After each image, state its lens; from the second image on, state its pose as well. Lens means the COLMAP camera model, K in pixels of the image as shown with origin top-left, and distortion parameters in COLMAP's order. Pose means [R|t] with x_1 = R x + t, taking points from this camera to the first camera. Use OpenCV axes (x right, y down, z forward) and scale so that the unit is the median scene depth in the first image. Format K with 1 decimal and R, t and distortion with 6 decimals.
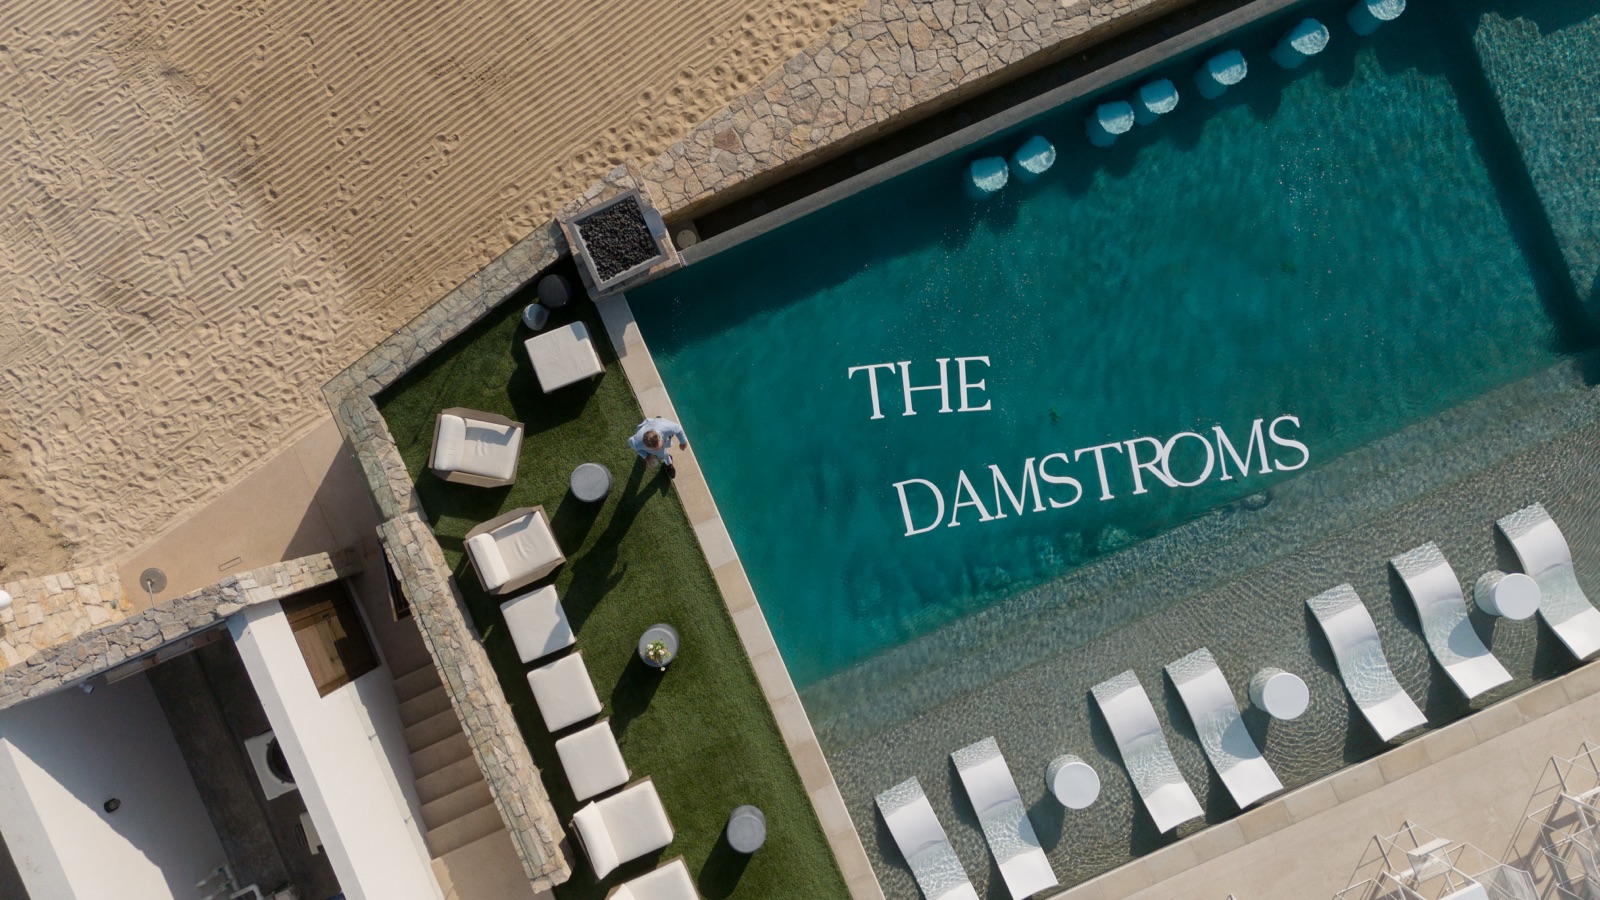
lens RADIAL K [[1196.7, 0, 797.0], [0, 1196.7, 426.8], [0, 0, 1]] dist [0.058084, -0.059264]
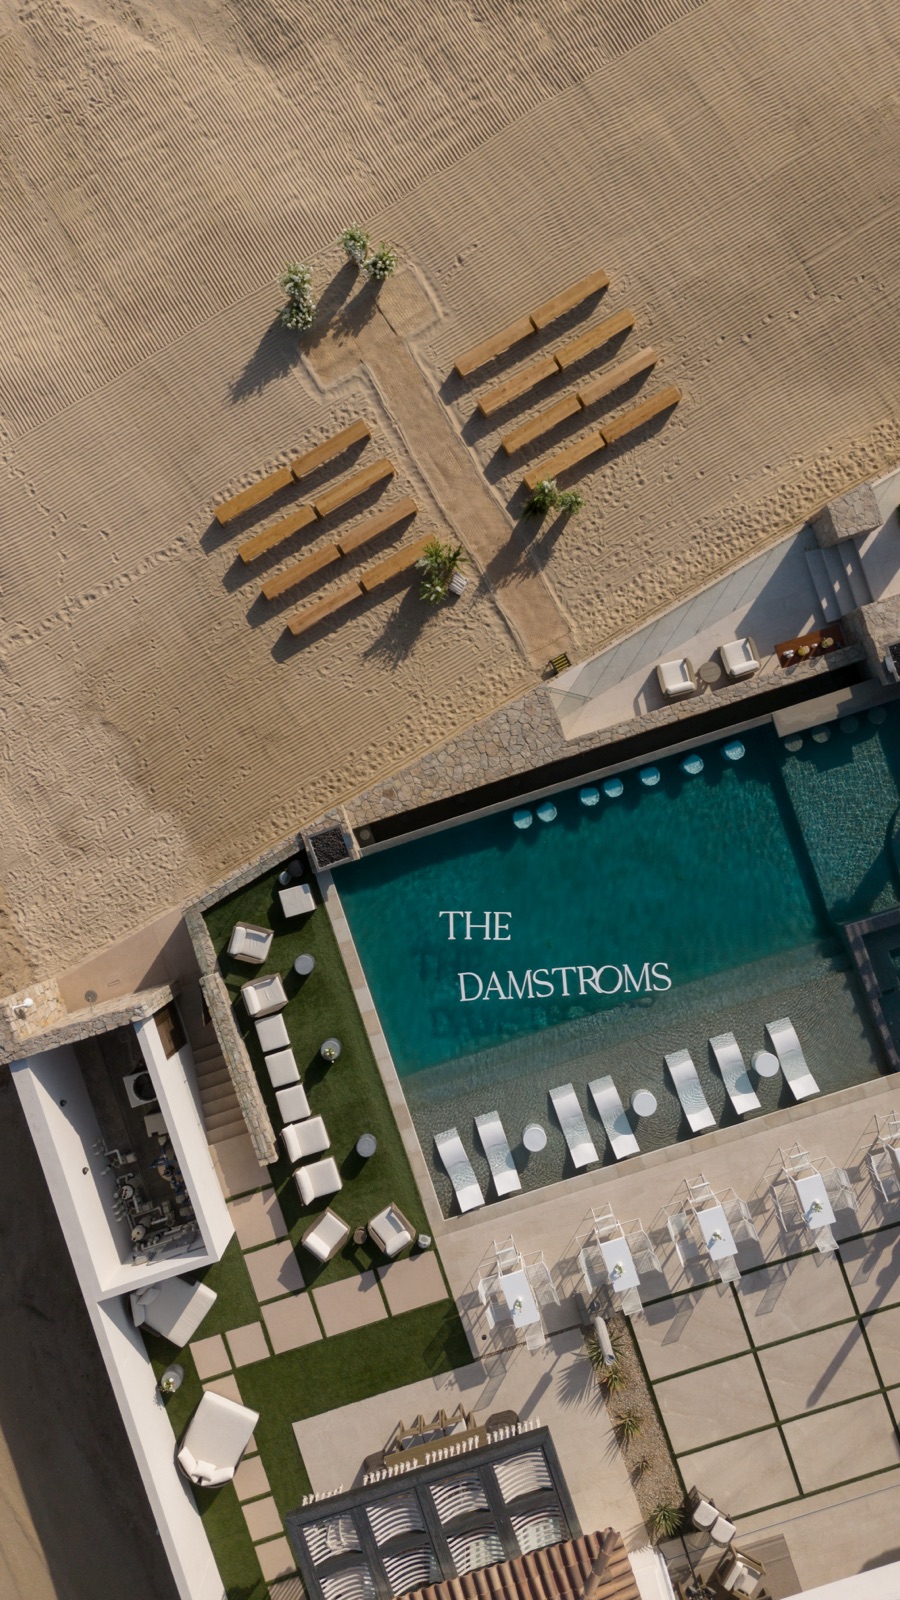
lens RADIAL K [[1119.5, 0, 450.0], [0, 1119.5, 800.0], [0, 0, 1]] dist [0.061210, -0.060942]
pose [[0.995675, 0.089373, -0.025360, 0.089166], [-0.089443, 0.995991, -0.001645, -0.237752], [0.025111, 0.003906, 0.999677, -0.837881]]
